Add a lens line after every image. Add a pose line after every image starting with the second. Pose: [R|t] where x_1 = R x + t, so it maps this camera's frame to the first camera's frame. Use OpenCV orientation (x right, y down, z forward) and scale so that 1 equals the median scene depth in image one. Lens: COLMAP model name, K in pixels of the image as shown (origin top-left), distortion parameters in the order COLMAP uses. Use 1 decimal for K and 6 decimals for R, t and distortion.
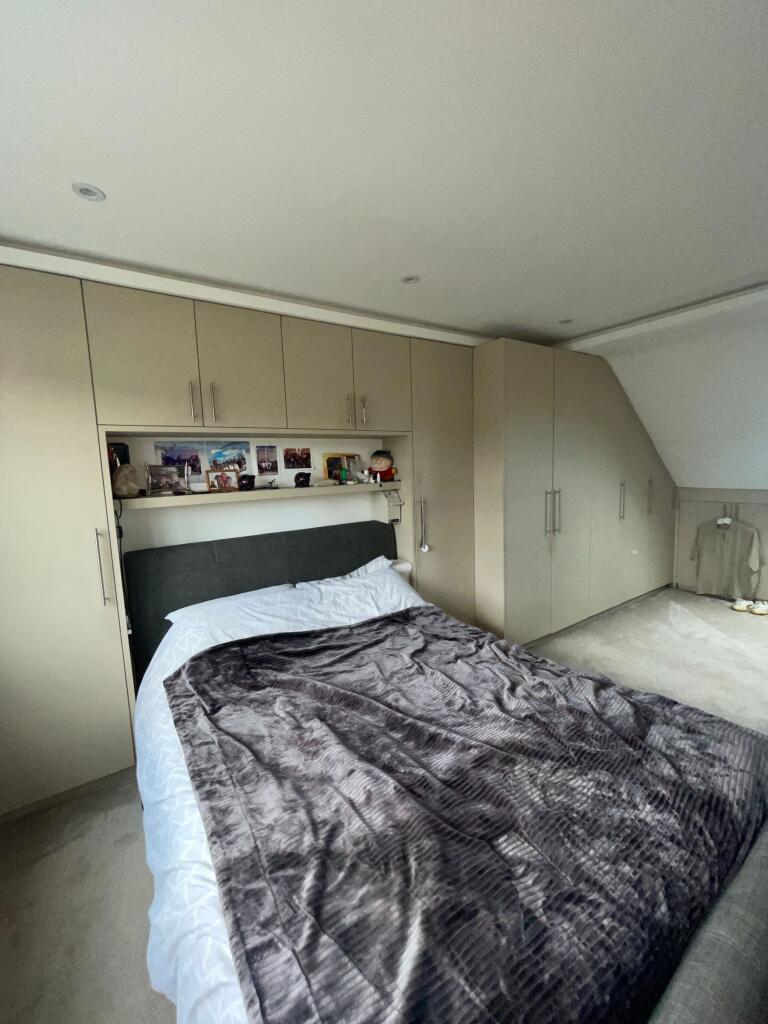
lens RADIAL K [[413.8, 0, 383.0], [0, 413.8, 512.3], [0, 0, 1]] dist [0.000919, 0.000093]
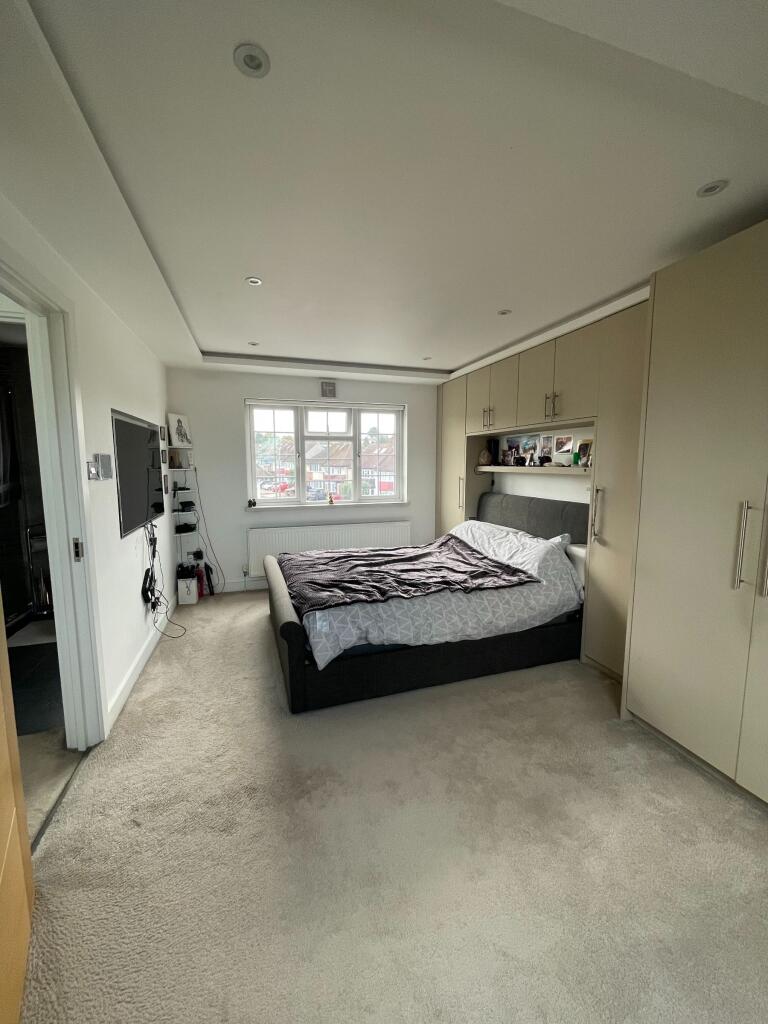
lens RADIAL K [[413.8, 0, 383.0], [0, 413.8, 512.3], [0, 0, 1]] dist [0.000919, 0.000093]
pose [[-0.263457, 0.151614, -0.952682, 1.400502], [-0.098599, 0.978168, 0.182936, -0.124098], [0.959619, 0.142130, -0.242756, 0.944155]]
